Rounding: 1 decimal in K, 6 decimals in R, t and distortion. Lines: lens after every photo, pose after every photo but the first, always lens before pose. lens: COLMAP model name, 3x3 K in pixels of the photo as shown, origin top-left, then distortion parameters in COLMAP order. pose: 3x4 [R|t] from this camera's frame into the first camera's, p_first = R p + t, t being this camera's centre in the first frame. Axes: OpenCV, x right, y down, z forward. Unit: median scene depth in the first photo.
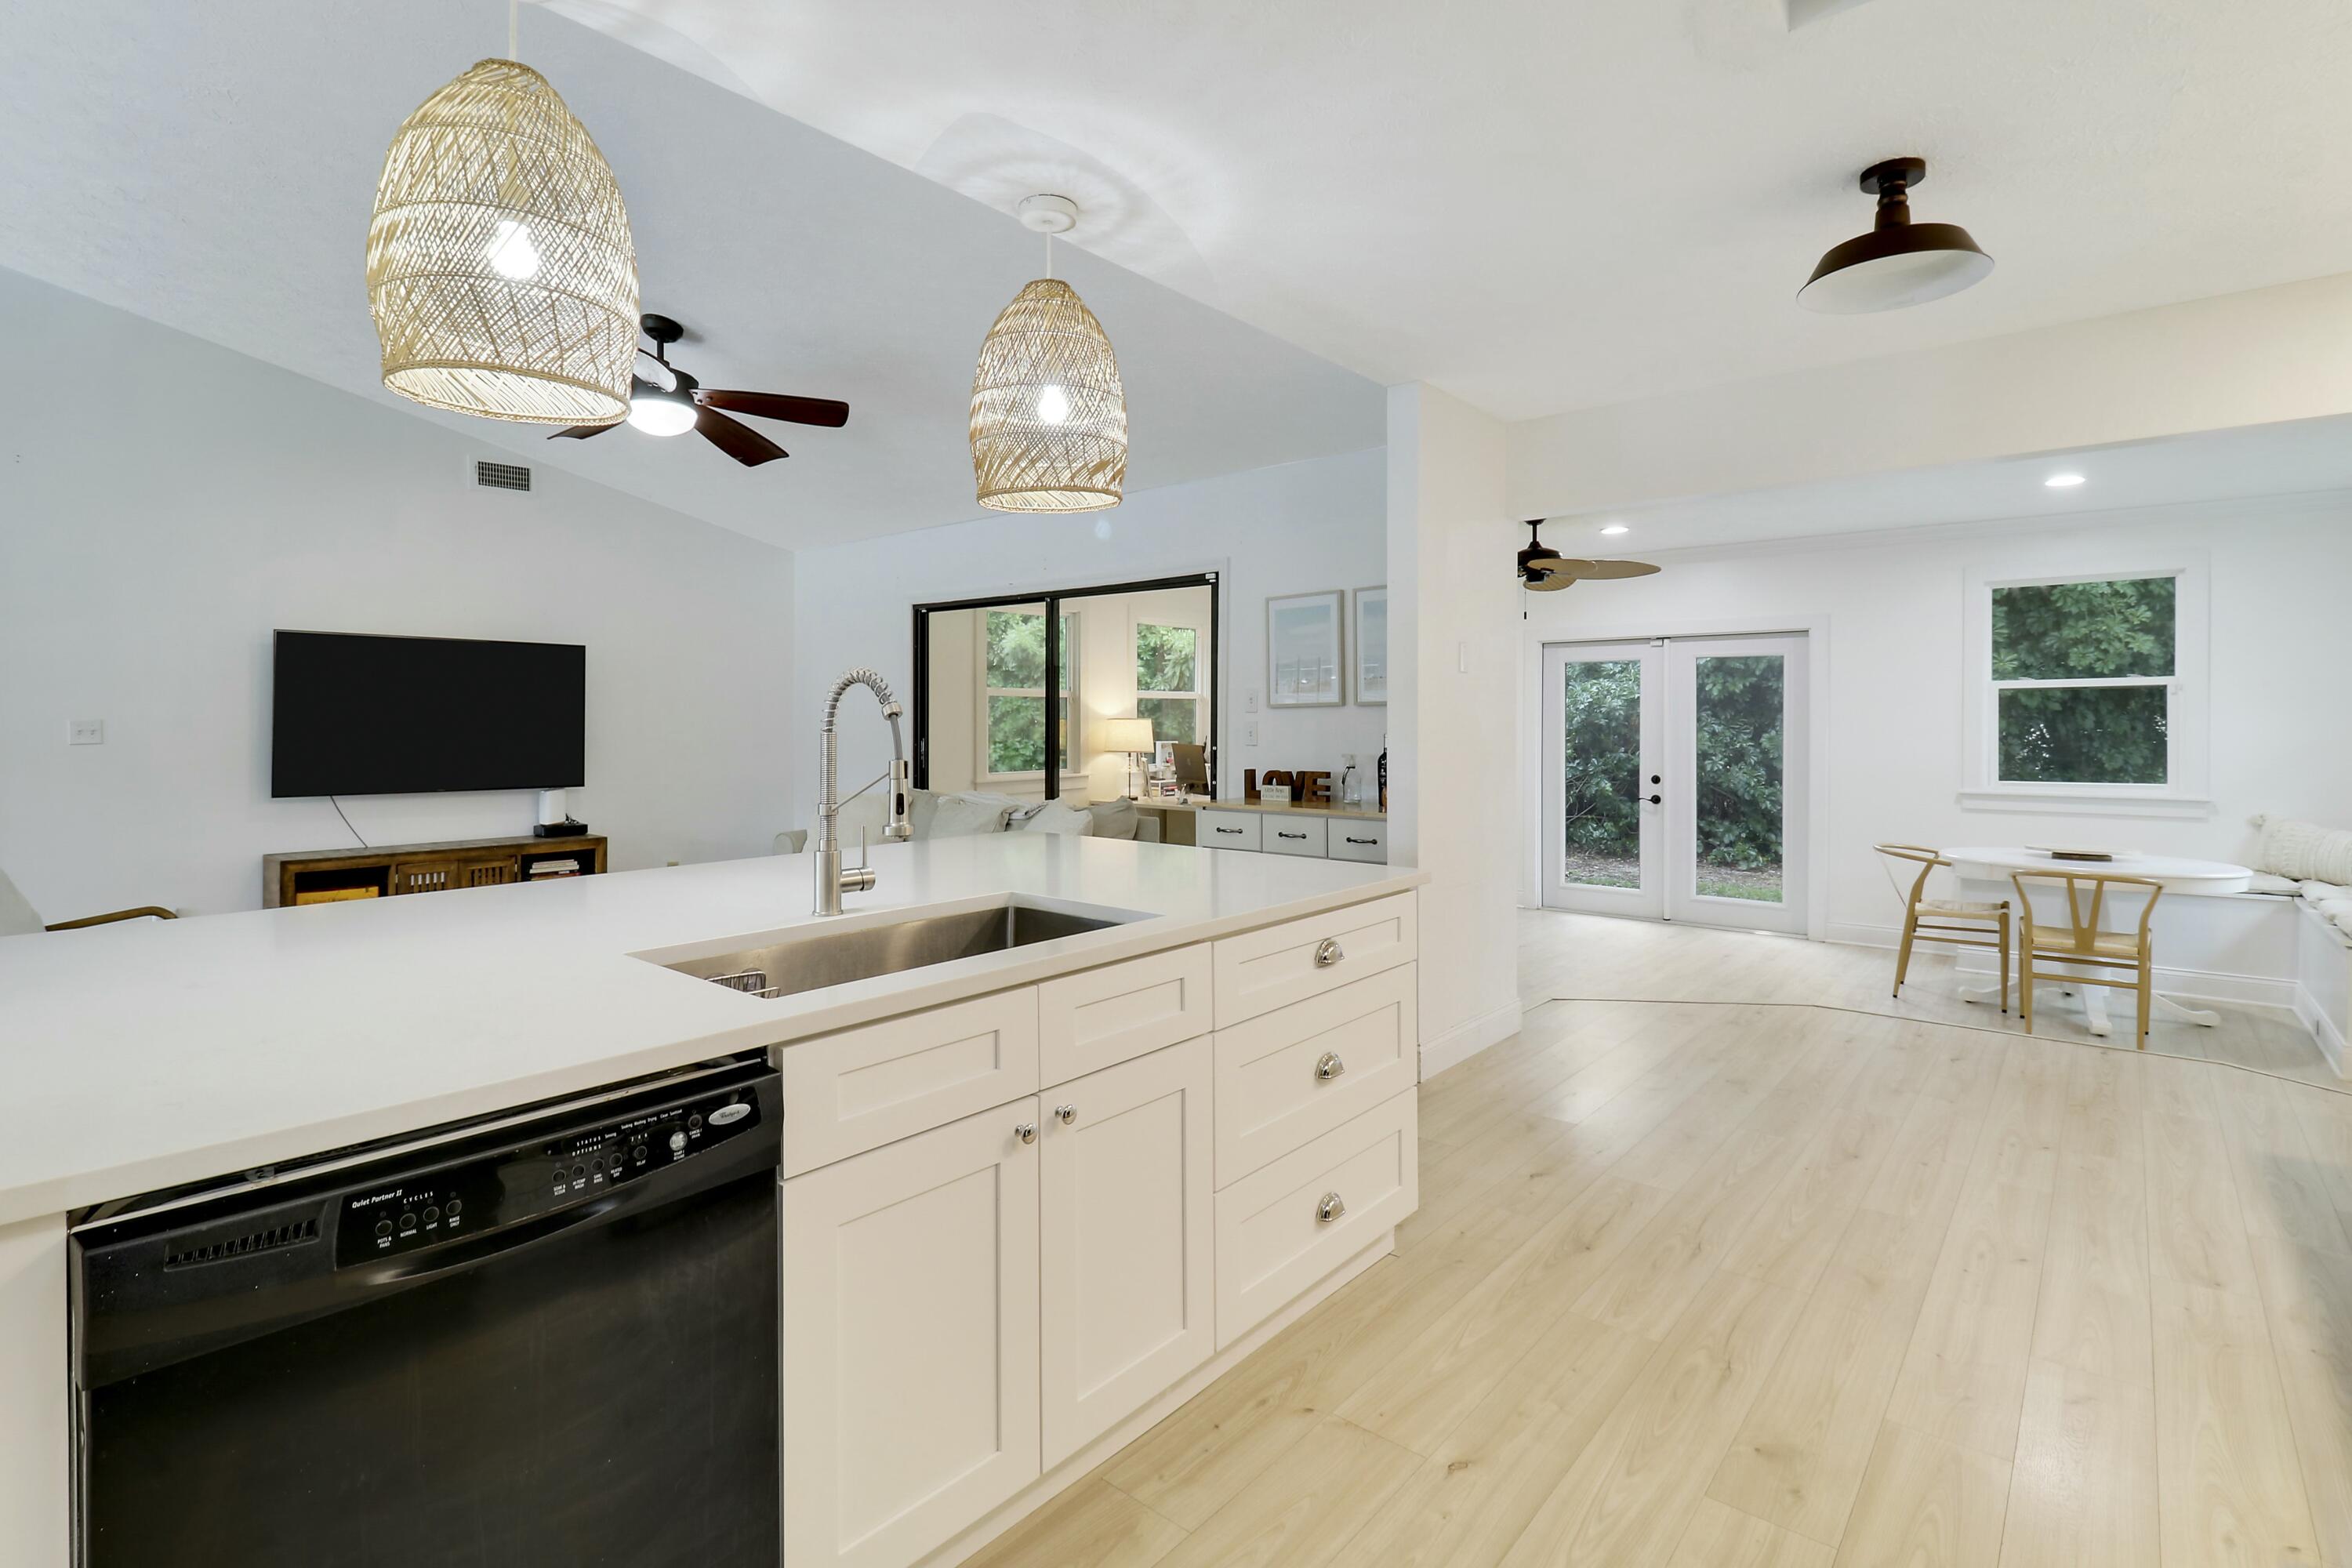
lens RADIAL K [[1095.5, 0, 1179.8], [0, 1095.5, 714.0], [0, 0, 1]] dist [-0.007833, -0.009059]
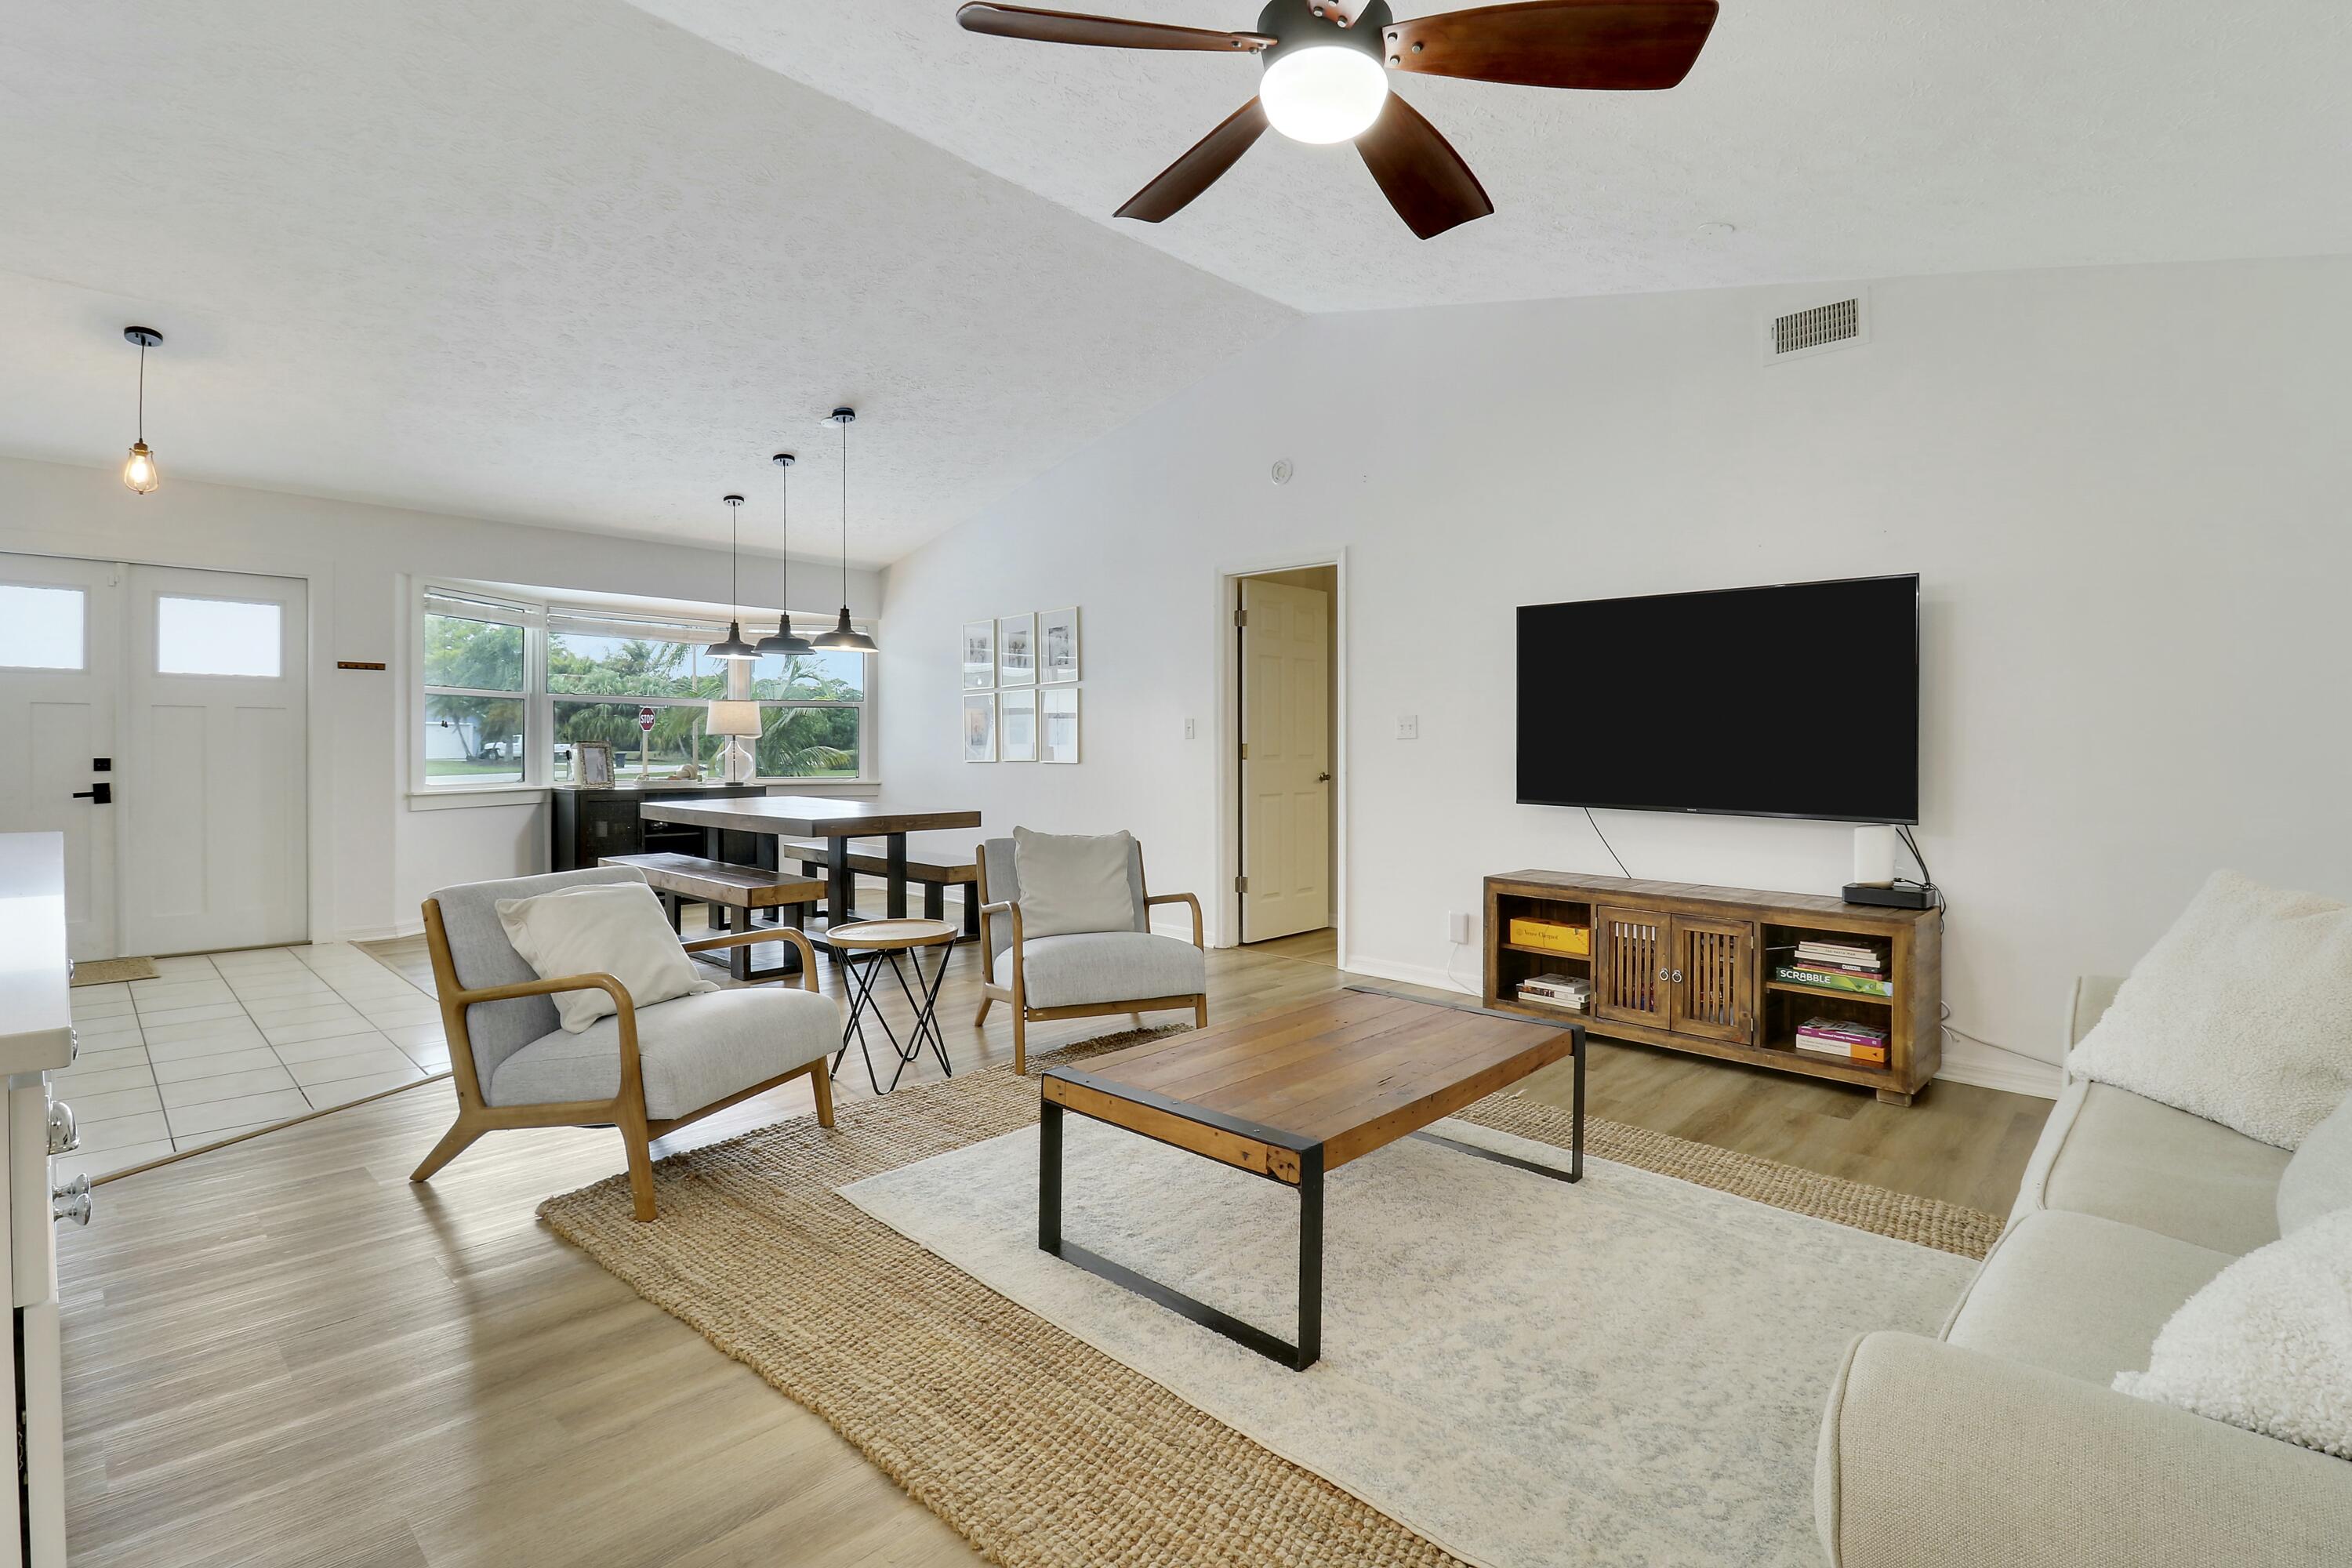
lens RADIAL K [[1095.5, 0, 1188.8], [0, 1095.5, 749.5], [0, 0, 1]] dist [-0.007833, -0.009059]
pose [[-0.063910, 0.001714, -0.997954, 0.041196], [-0.003056, 0.999994, 0.001913, 0.033811], [0.997951, 0.003172, -0.063904, 0.797601]]
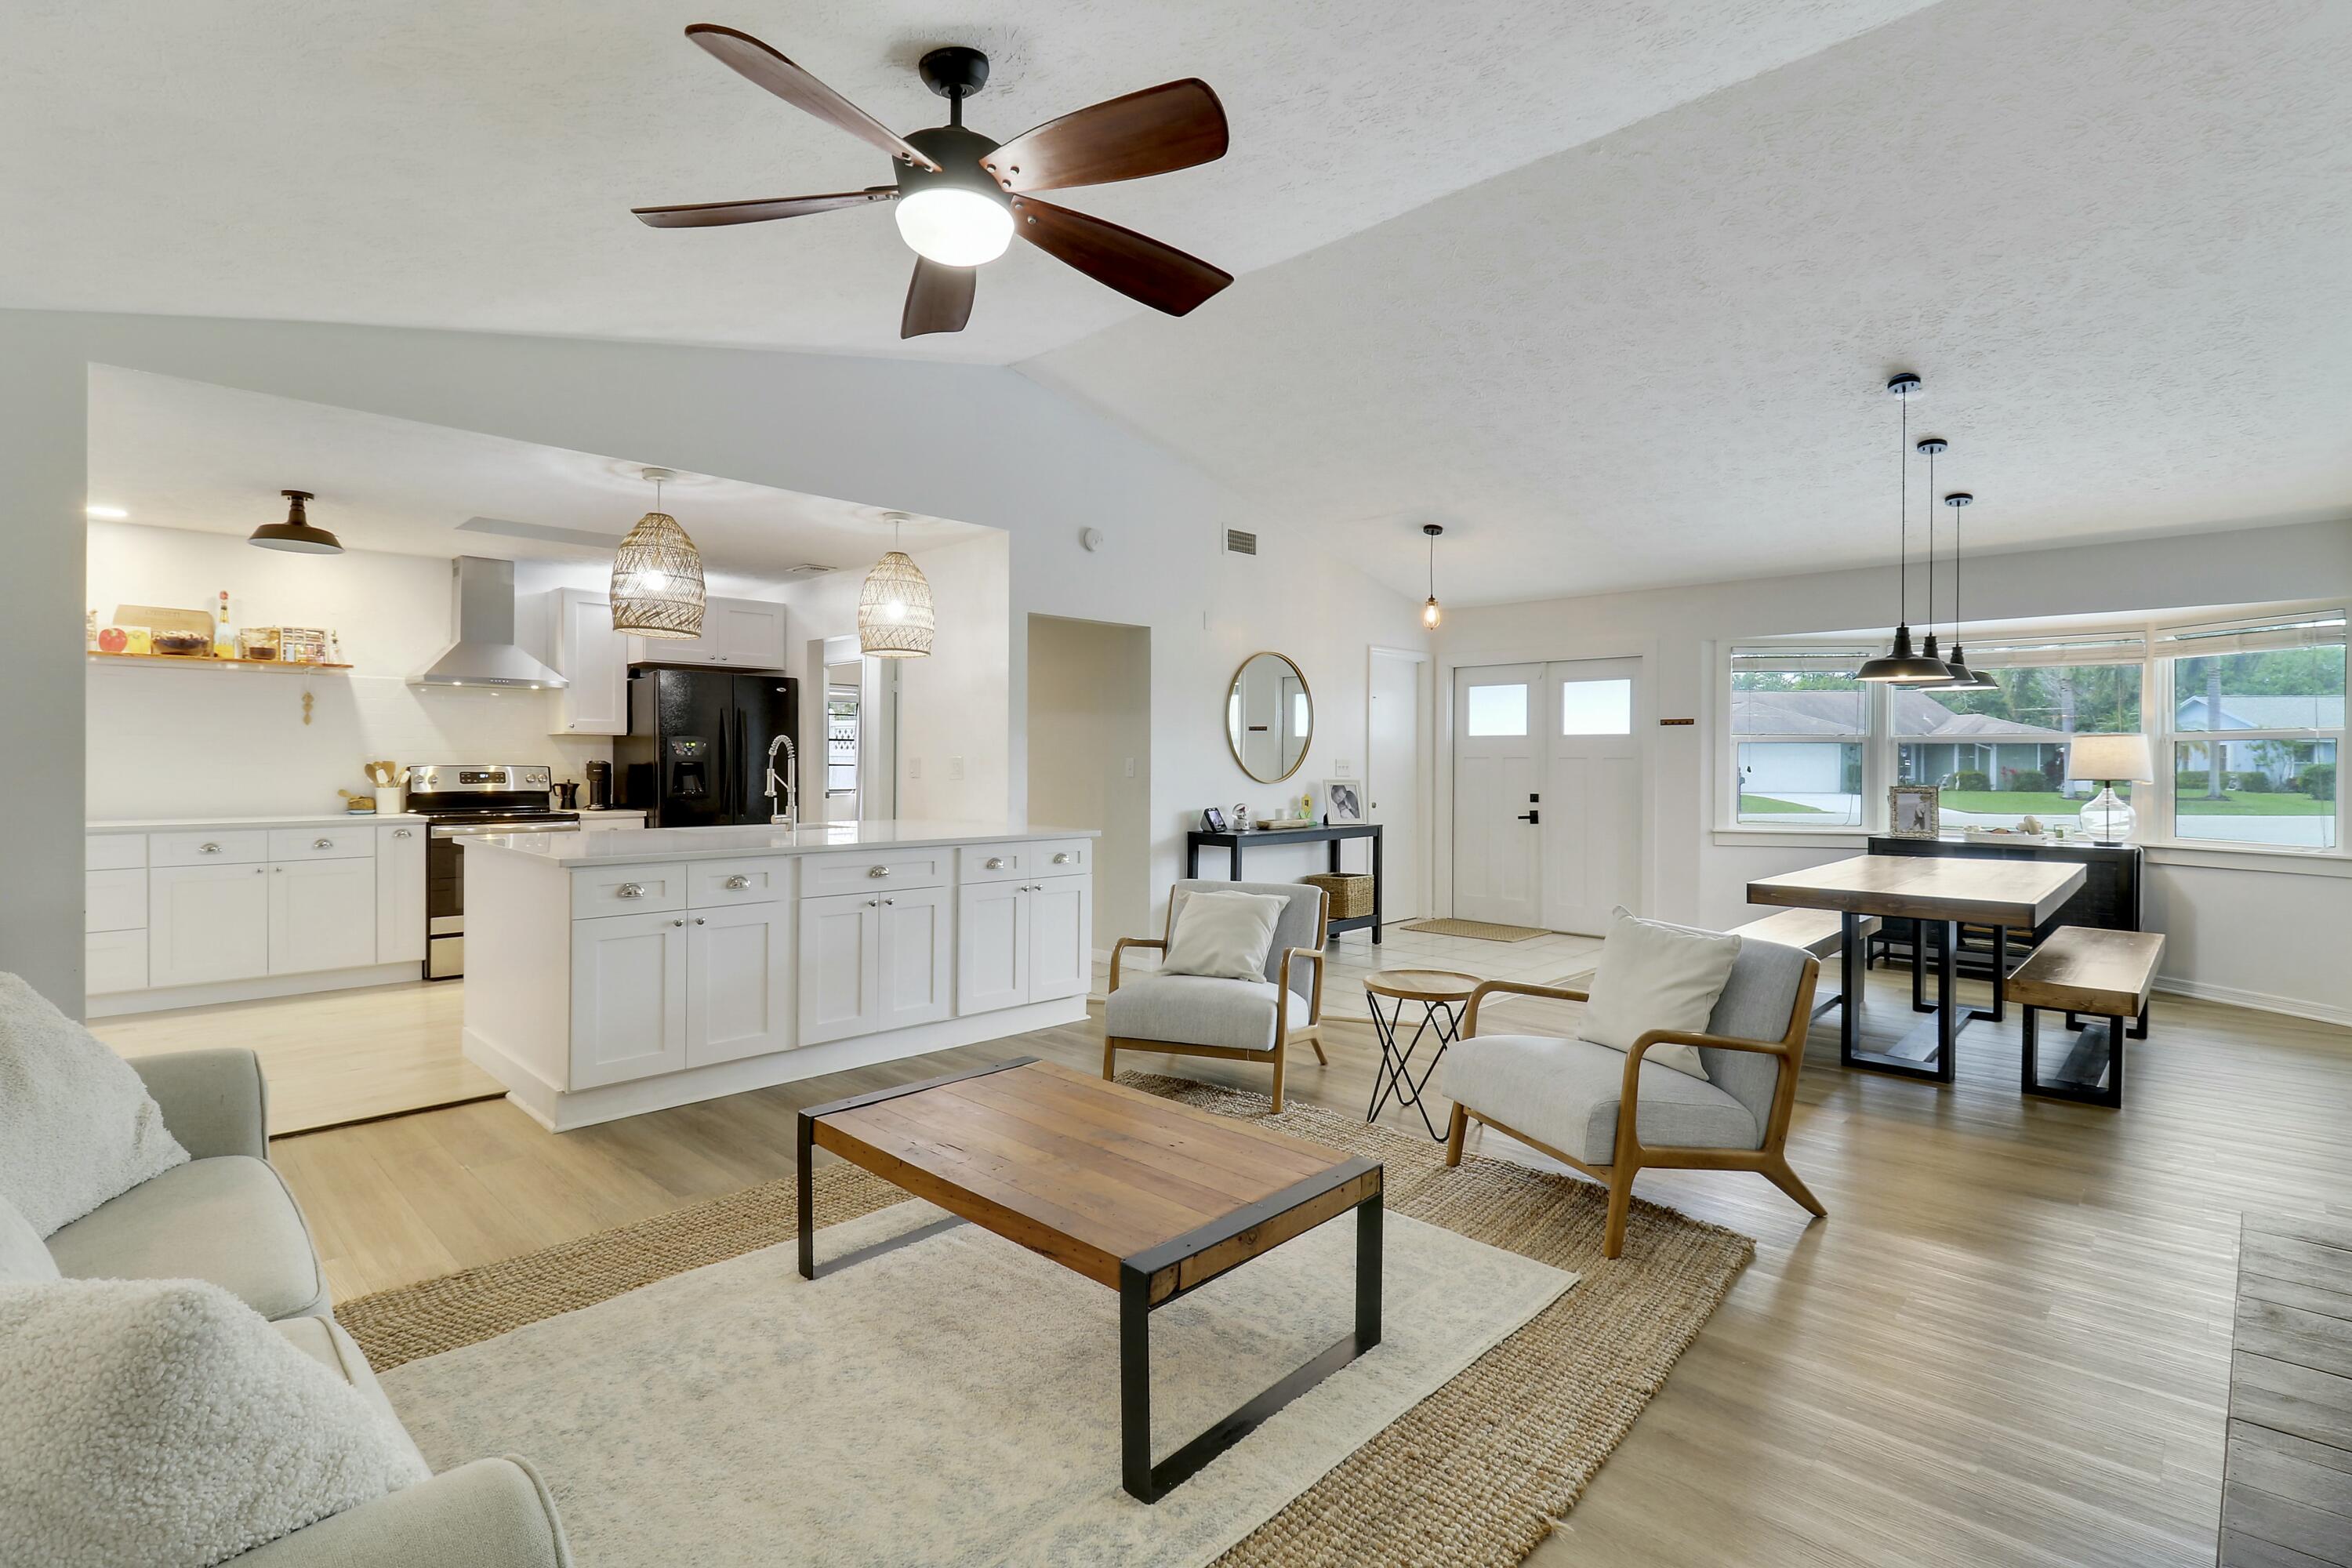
lens RADIAL K [[1095.5, 0, 1190.6], [0, 1095.5, 773.5], [0, 0, 1]] dist [-0.007833, -0.009059]
pose [[-0.997631, -0.006718, 0.068464, -0.531447], [-0.006254, 0.999956, 0.006984, 0.010096], [-0.068508, 0.006539, -0.997629, 1.291268]]
